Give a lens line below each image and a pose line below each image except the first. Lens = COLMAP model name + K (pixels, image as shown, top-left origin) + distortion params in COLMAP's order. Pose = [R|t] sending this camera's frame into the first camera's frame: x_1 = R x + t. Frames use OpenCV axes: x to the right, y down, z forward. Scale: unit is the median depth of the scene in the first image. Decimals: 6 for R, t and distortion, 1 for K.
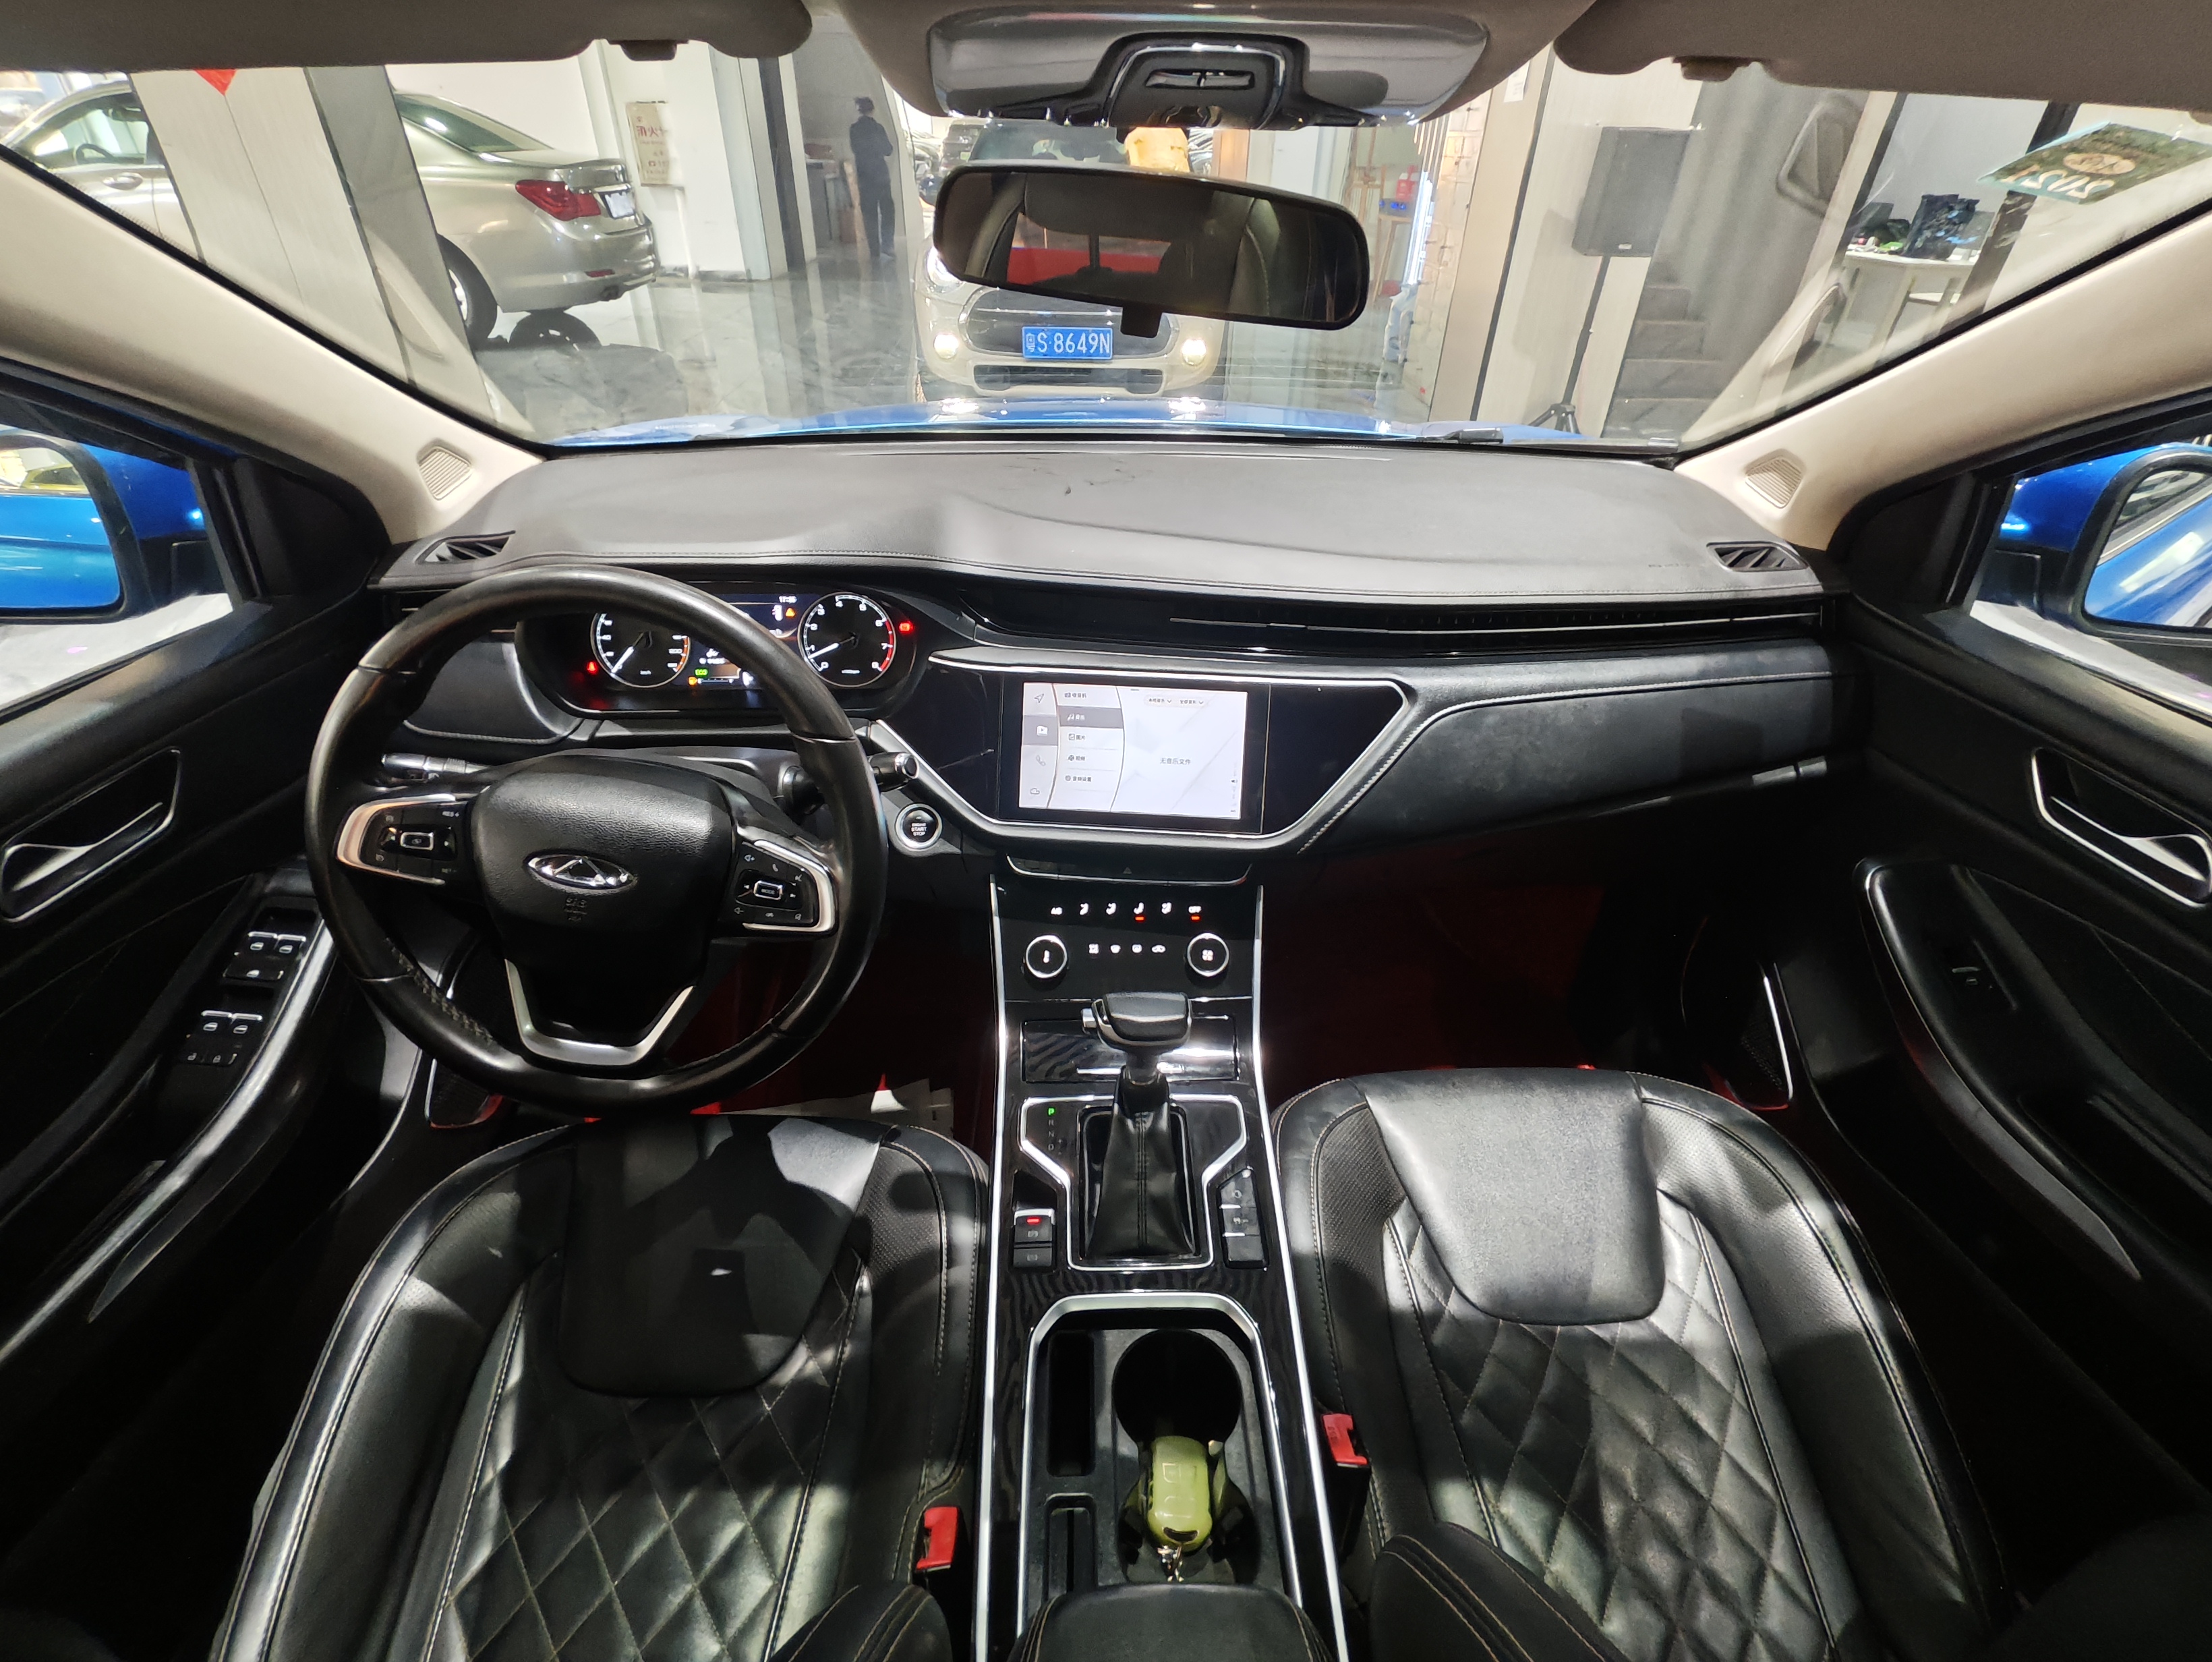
lens RADIAL K [[973.5, 0, 1121.6], [0, 973.5, 835.9], [0, 0, 1]] dist [-0.012183, 0.001035]
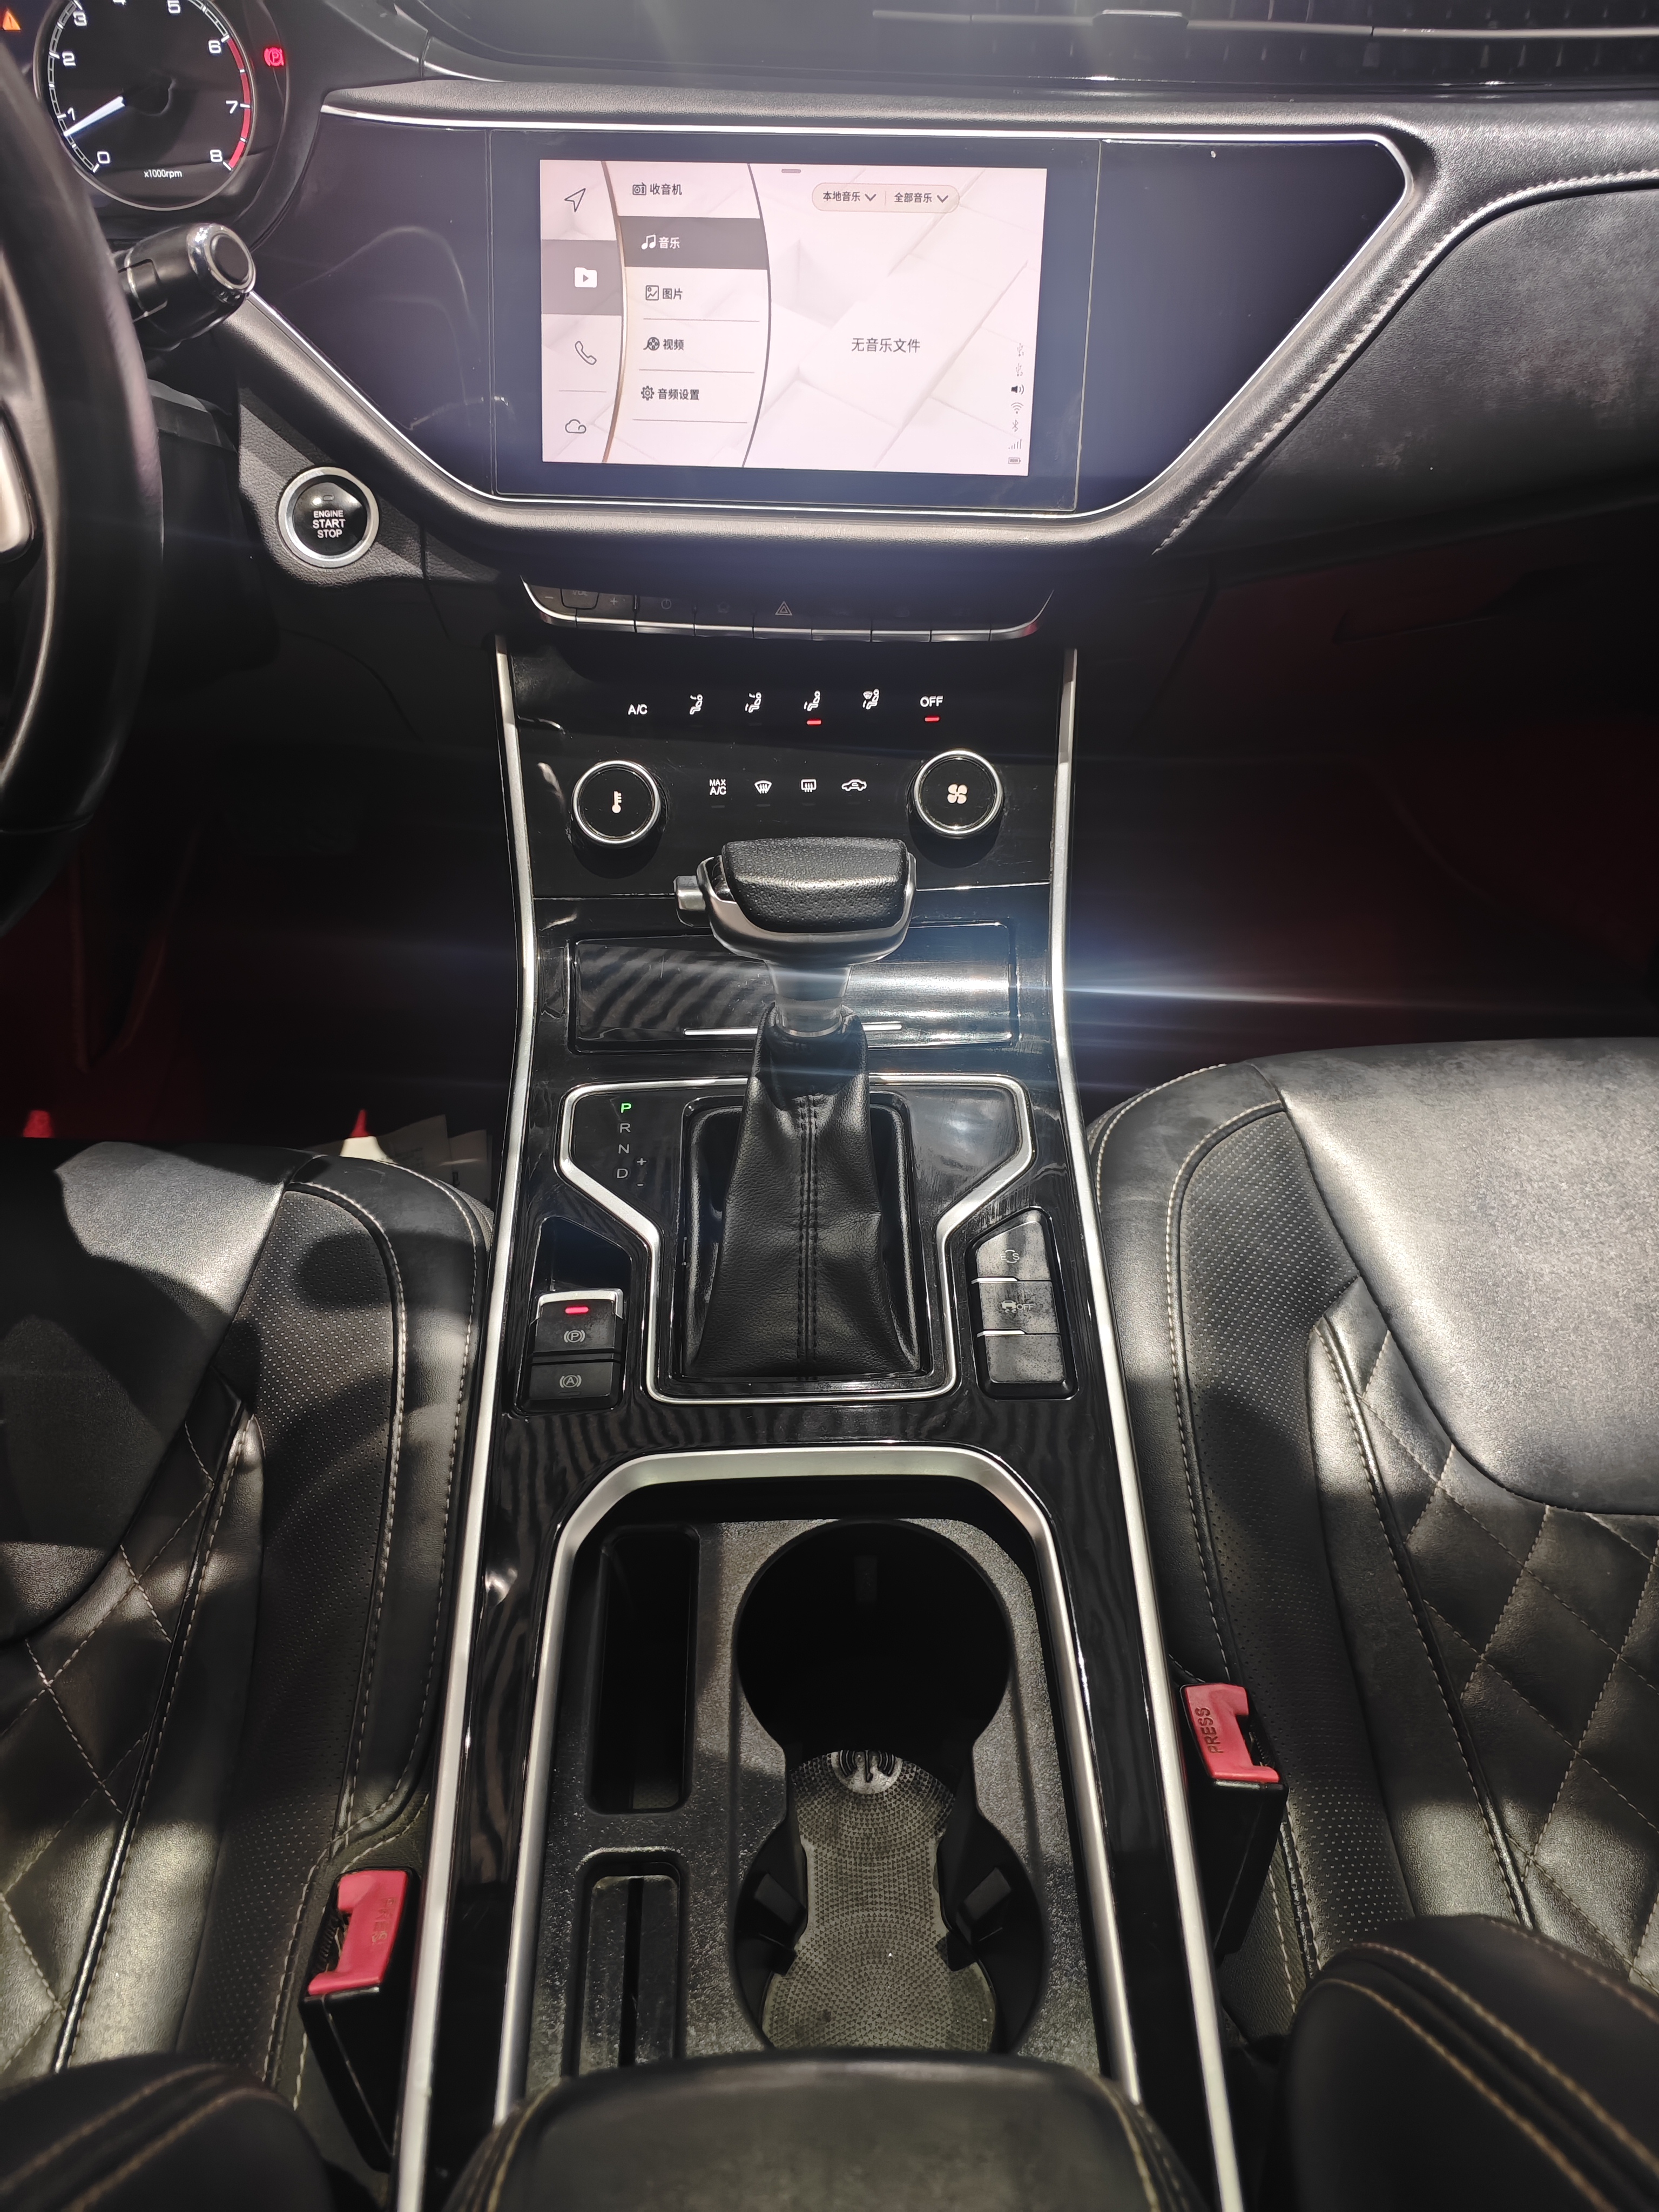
lens RADIAL K [[1568.8, 0, 843.2], [0, 1568.8, 1124.2], [0, 0, 1]] dist [-0.007306, -0.009863]
pose [[0.999933, -0.010329, -0.005258, 0.037816], [0.011141, 0.981673, 0.190247, 0.143501], [0.003197, -0.190293, 0.981722, 0.238299]]
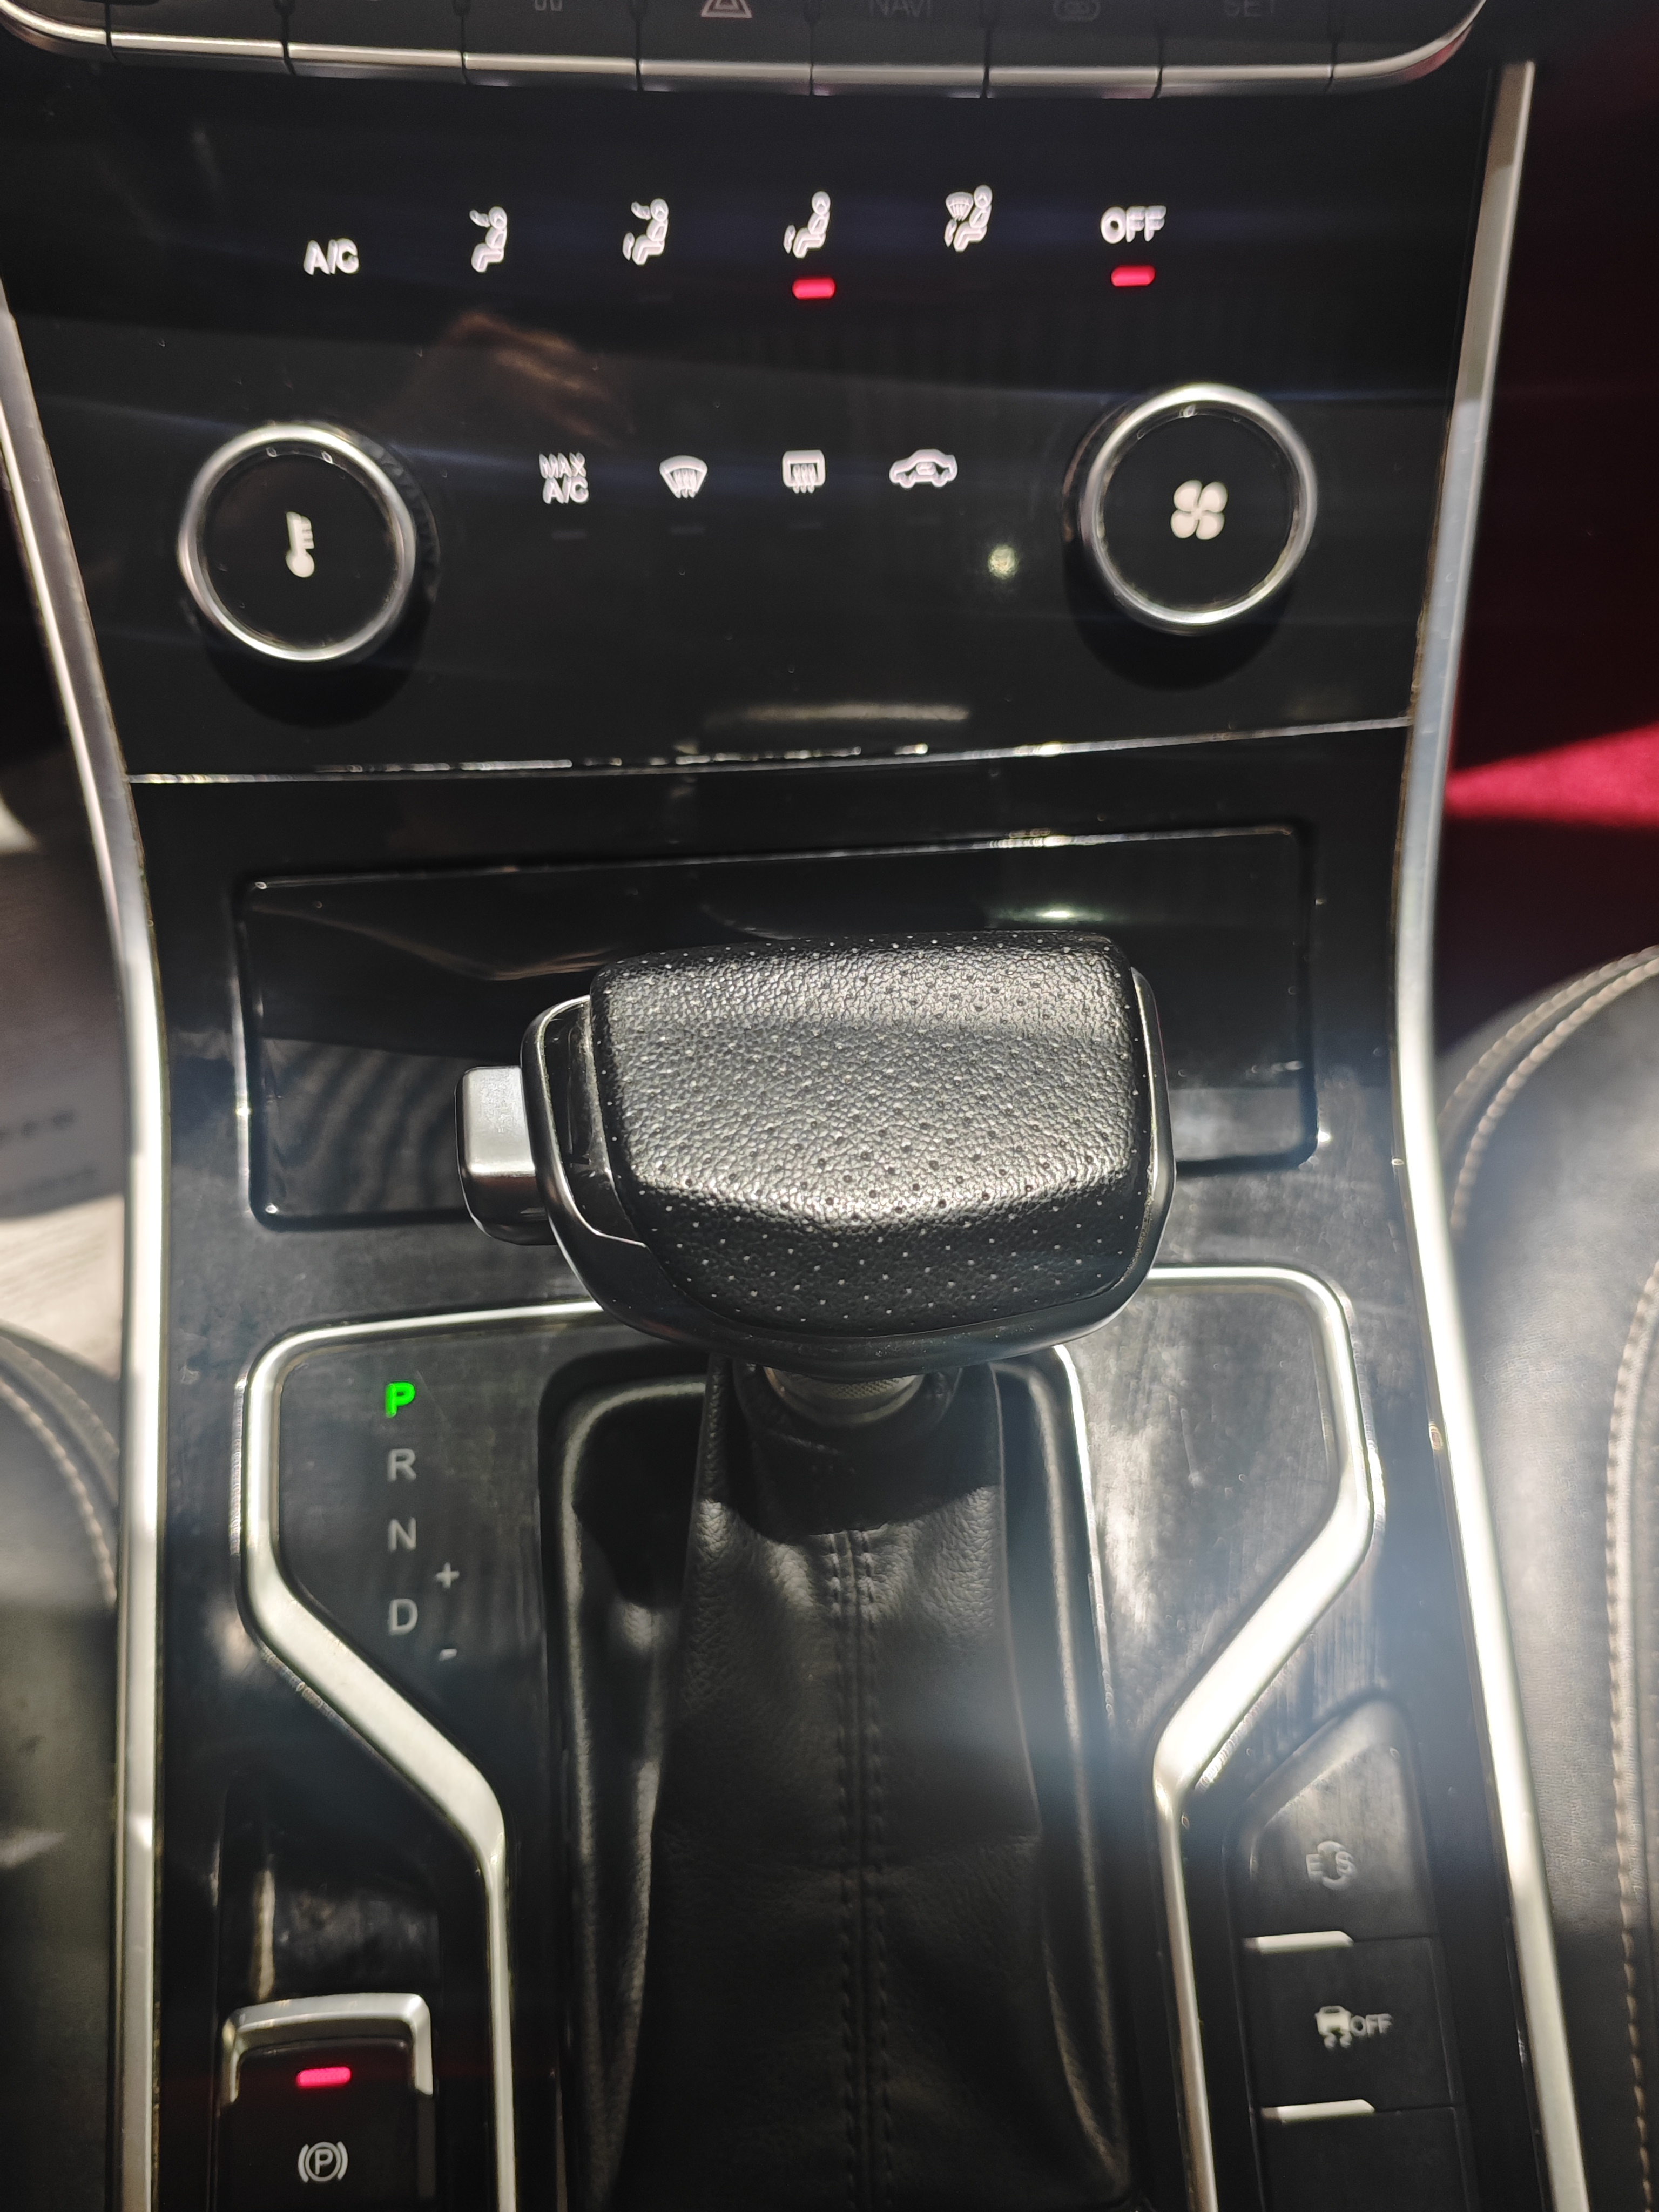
lens RADIAL K [[1951.2, 0, 851.1], [0, 1951.2, 1089.4], [0, 0, 1]] dist [-0.014619, -0.029322]
pose [[0.999187, -0.034738, 0.020452, 0.014426], [0.016958, 0.822491, 0.568526, 0.005480], [-0.036571, -0.567717, 0.822411, 0.689511]]
